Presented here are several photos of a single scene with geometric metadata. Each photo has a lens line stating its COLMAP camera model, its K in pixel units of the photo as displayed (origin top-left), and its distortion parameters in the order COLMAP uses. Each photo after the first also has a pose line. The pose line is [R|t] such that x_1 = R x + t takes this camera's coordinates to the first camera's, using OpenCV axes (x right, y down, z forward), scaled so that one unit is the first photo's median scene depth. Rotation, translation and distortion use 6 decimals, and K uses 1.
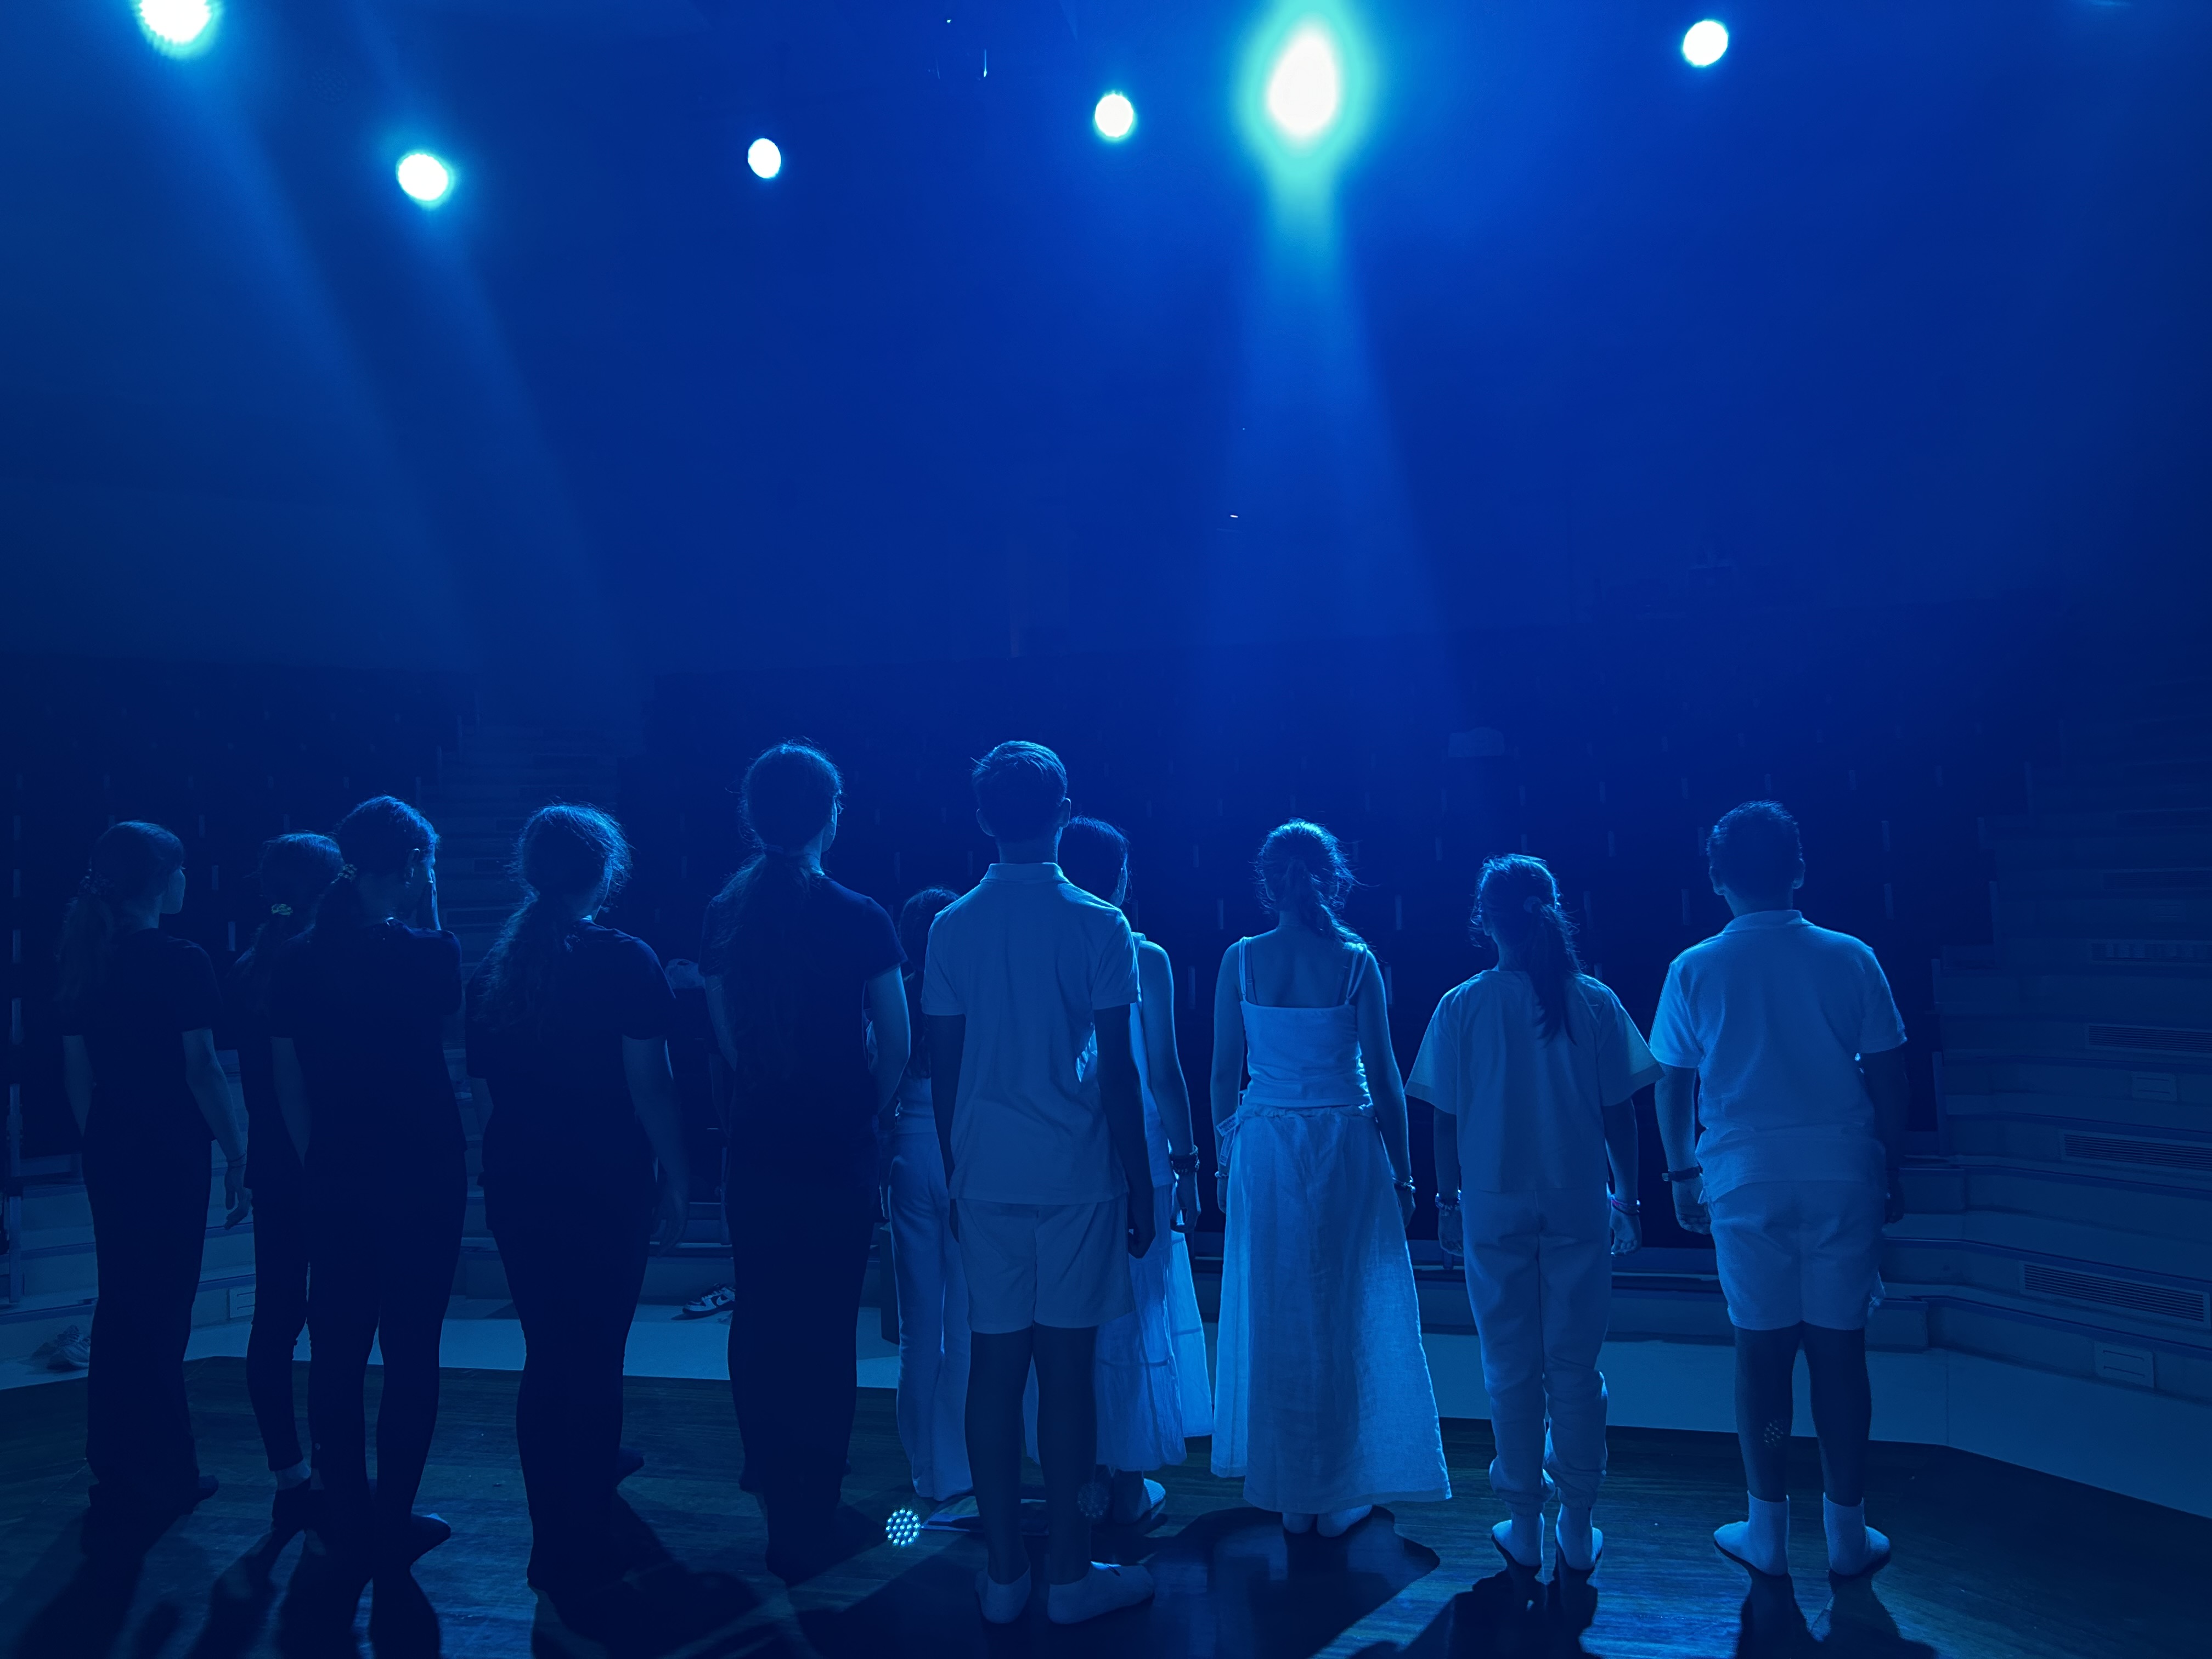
lens RADIAL K [[1682.2, 0, 1103.3], [0, 1682.2, 829.0], [0, 0, 1]] dist [0.012049, -0.009549]
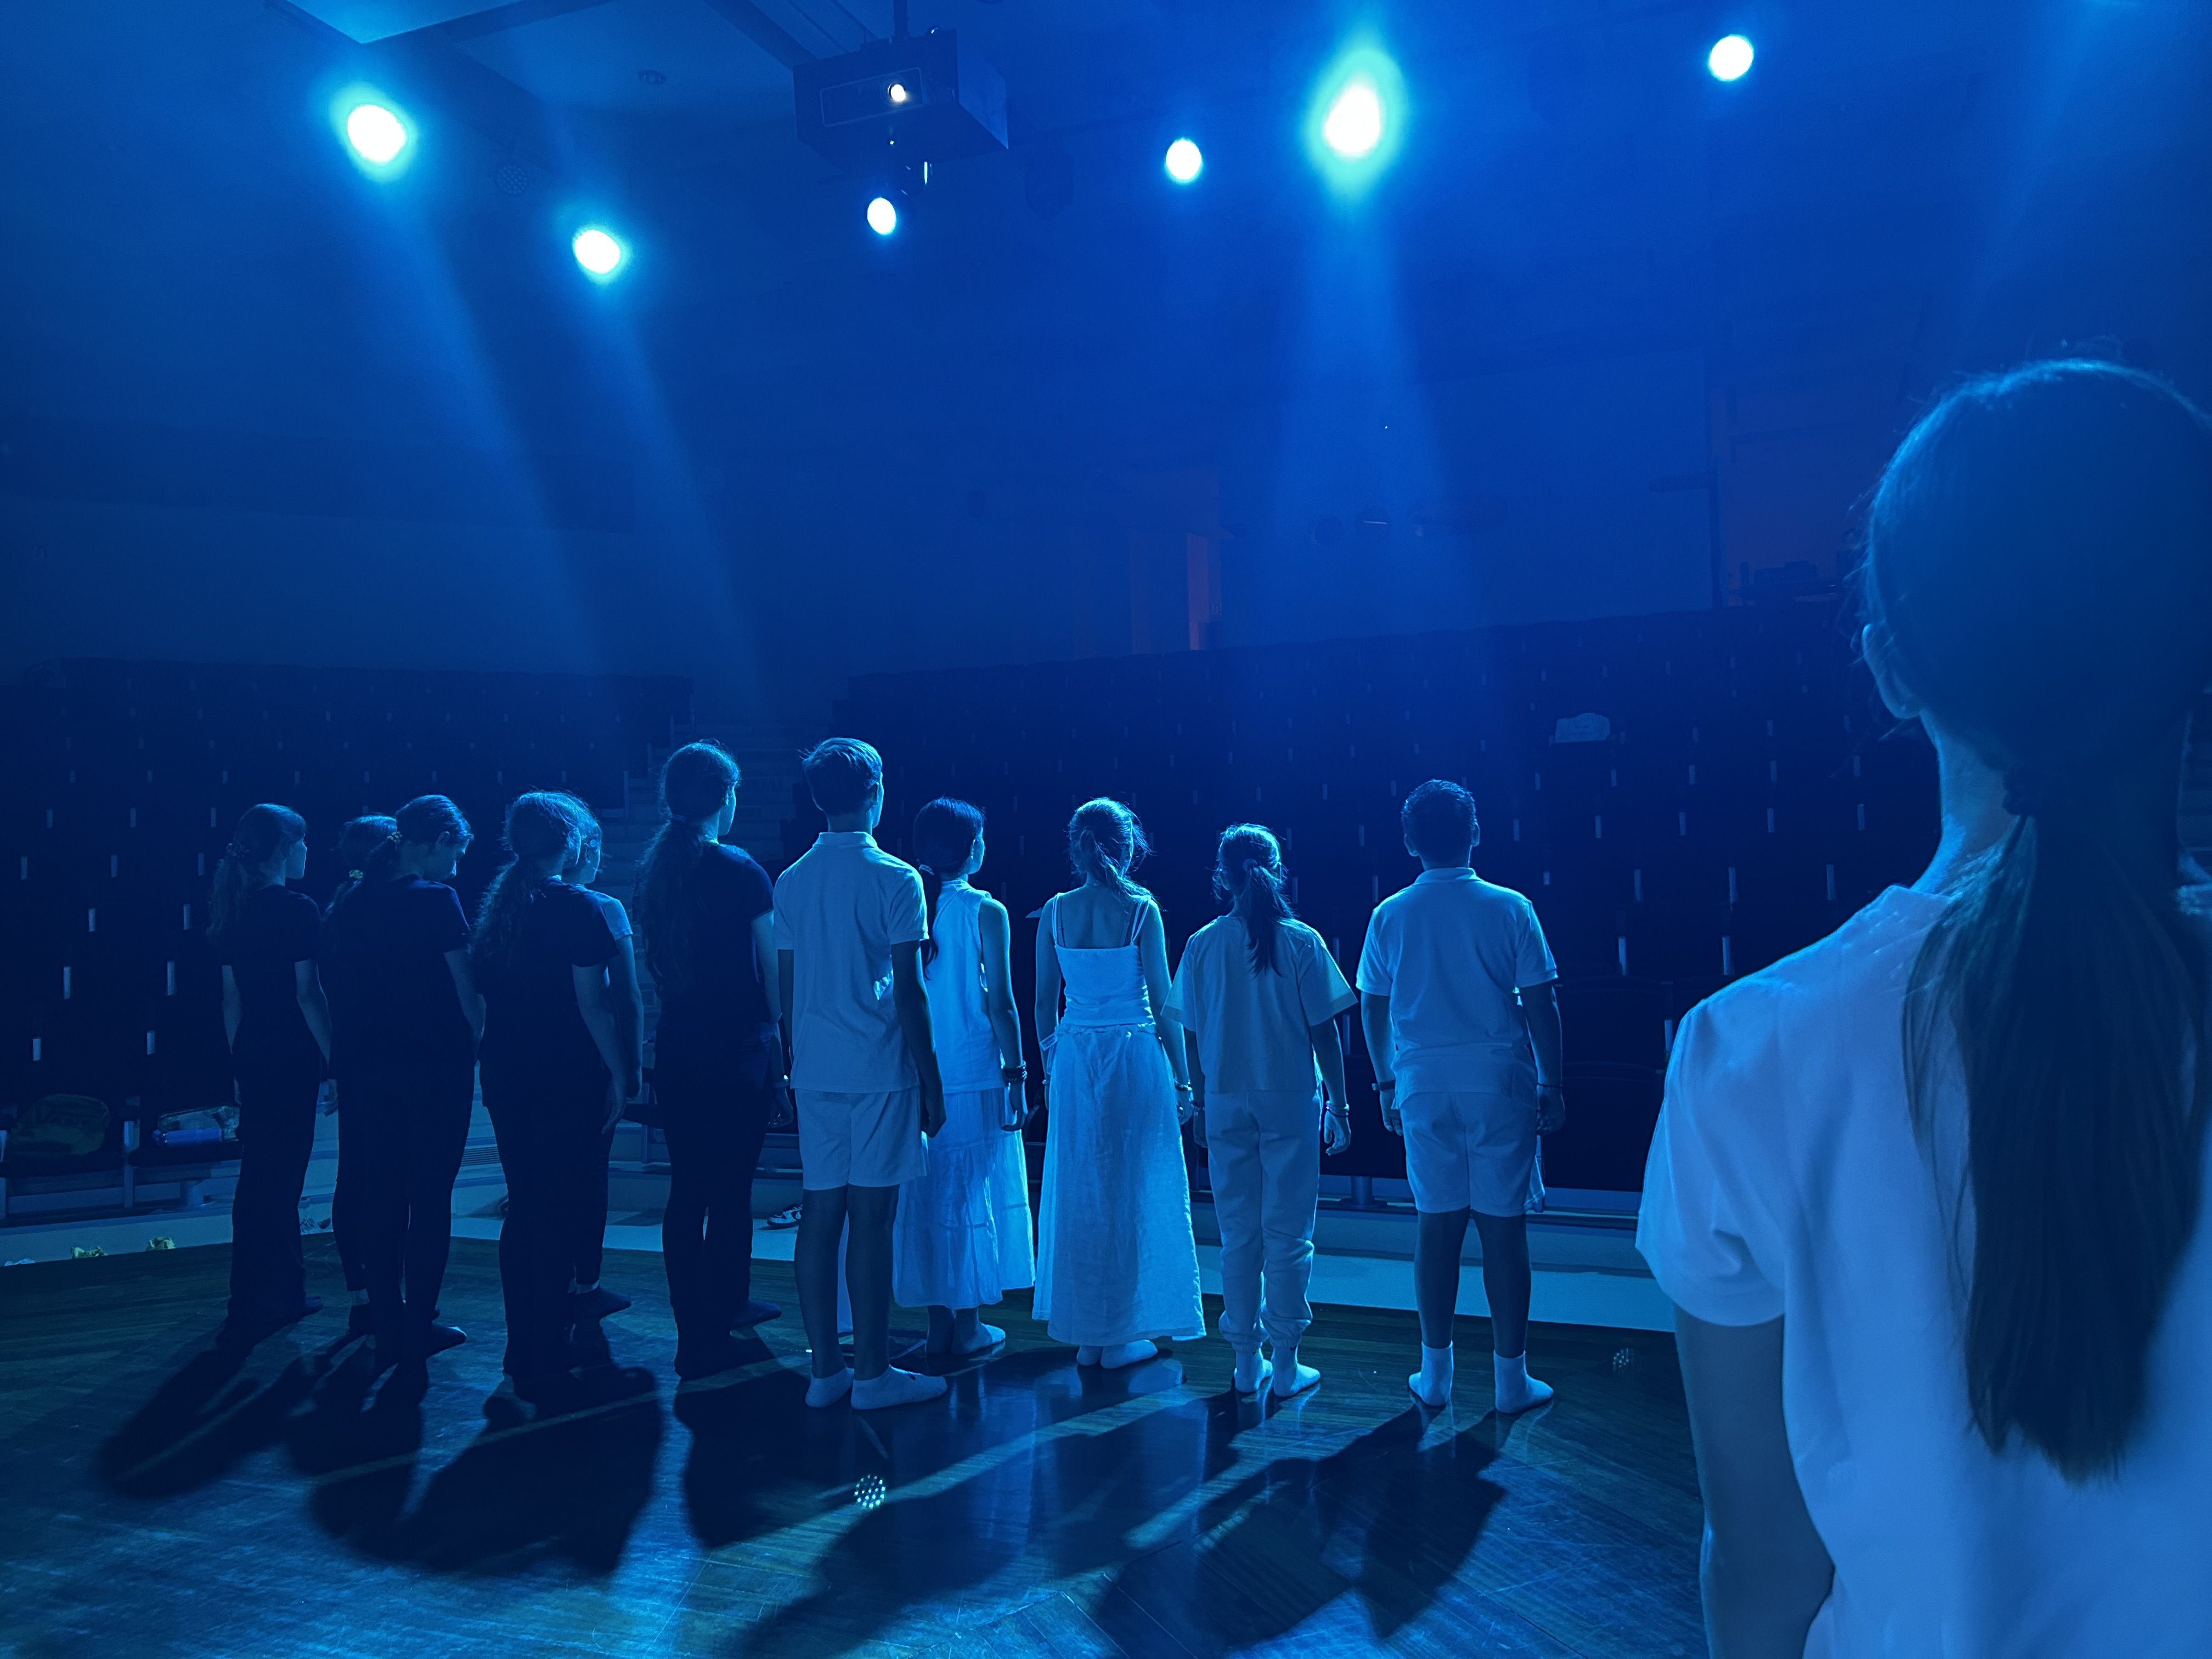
lens RADIAL K [[1682.2, 0, 1107.6], [0, 1682.2, 827.6], [0, 0, 1]] dist [0.012049, -0.009549]
pose [[0.987506, -0.003890, -0.157536, 0.338293], [0.004877, 0.999971, 0.005879, 0.009430], [0.157508, -0.006574, 0.987496, -0.238617]]
